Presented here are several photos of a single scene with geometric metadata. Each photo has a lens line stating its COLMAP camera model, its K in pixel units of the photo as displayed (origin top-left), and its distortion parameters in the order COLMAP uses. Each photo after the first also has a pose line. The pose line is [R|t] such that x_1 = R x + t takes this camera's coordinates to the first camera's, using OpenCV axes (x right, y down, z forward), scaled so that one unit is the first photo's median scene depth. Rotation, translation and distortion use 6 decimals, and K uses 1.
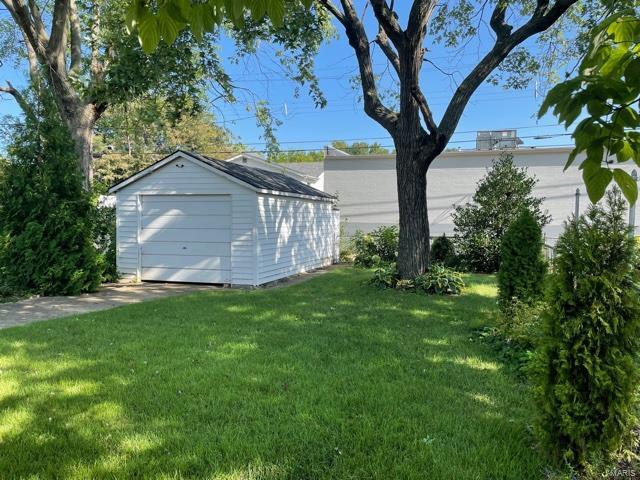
lens RADIAL K [[481.8, 0, 319.6], [0, 481.8, 244.9], [0, 0, 1]] dist [0.083805, -0.109329]
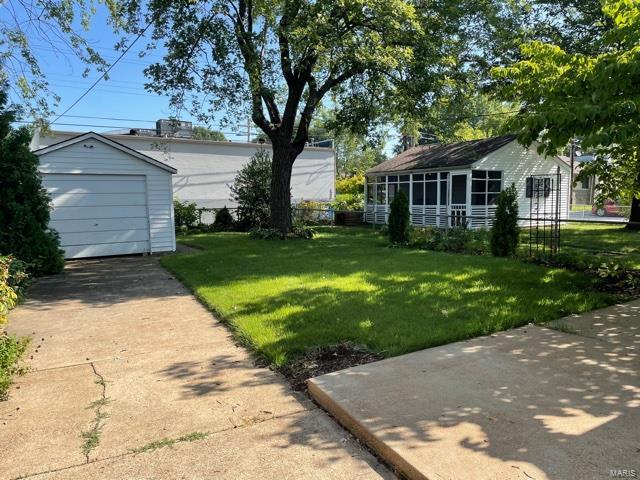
lens RADIAL K [[481.8, 0, 323.1], [0, 481.8, 239.6], [0, 0, 1]] dist [0.083805, -0.109329]
pose [[0.622008, -0.084019, 0.778490, -0.793316], [0.053252, 0.996464, 0.064995, -0.003836], [-0.781198, 0.001029, 0.624282, -0.051366]]
